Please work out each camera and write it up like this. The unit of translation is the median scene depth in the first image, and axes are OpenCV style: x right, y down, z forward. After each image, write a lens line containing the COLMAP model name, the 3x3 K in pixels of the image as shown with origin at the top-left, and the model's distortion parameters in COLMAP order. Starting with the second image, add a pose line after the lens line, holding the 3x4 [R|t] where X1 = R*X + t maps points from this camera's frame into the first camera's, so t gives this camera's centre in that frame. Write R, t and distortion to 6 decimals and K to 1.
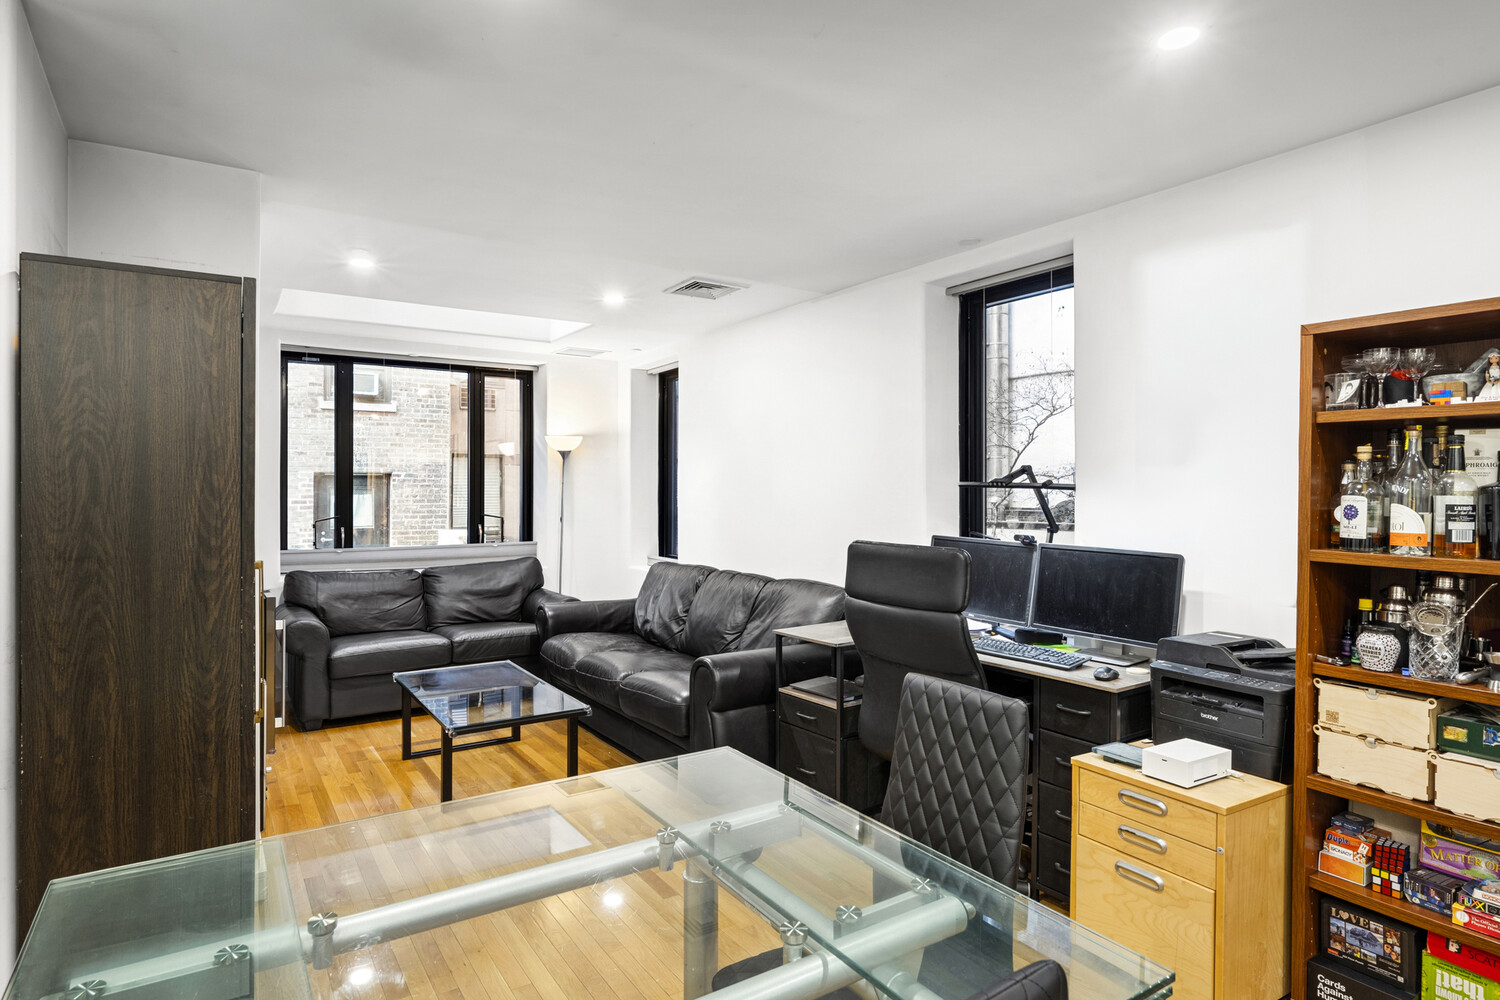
lens RADIAL K [[867.3, 0, 777.5], [0, 867.3, 497.9], [0, 0, 1]] dist [-0.003818, -0.000318]
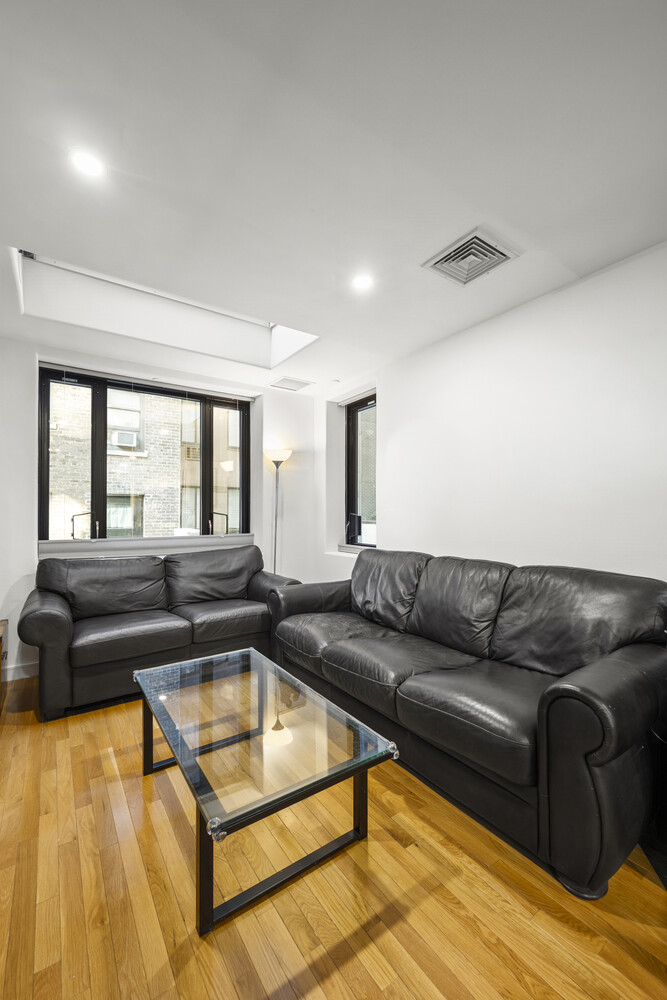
lens RADIAL K [[401.7, 0, 338.4], [0, 401.7, 517.2], [0, 0, 1]] dist [-0.002834, -0.000206]
pose [[0.999734, -0.002546, 0.022944, -0.189448], [0.002648, 0.999987, -0.004403, 0.033236], [-0.022933, 0.004462, 0.999727, 0.457186]]
